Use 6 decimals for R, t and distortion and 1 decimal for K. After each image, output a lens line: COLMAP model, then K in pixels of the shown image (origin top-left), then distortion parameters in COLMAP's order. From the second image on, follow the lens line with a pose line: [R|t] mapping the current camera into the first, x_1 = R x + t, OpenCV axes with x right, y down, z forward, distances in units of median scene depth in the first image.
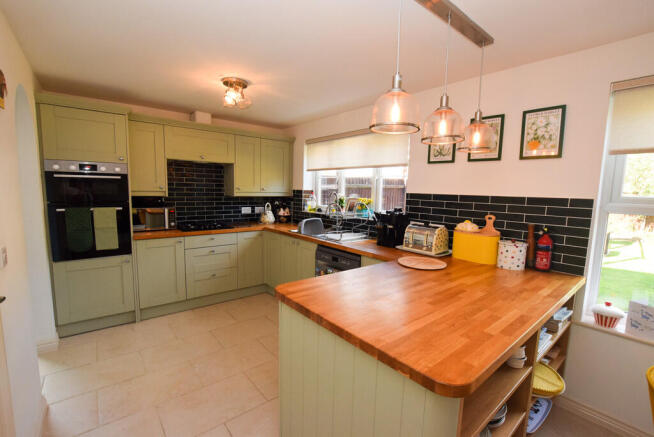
lens RADIAL K [[287.9, 0, 325.2], [0, 287.9, 219.9], [0, 0, 1]] dist [-0.028378, -0.000166]
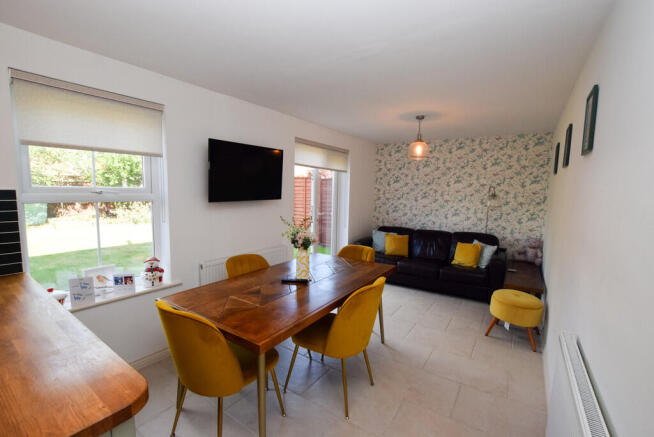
lens RADIAL K [[287.9, 0, 325.2], [0, 287.9, 220.6], [0, 0, 1]] dist [-0.028378, -0.000166]
pose [[-0.277302, -0.126945, 0.952359, -0.234231], [0.081346, 0.984572, 0.154925, -0.032584], [-0.957333, 0.120431, -0.262697, 0.263988]]
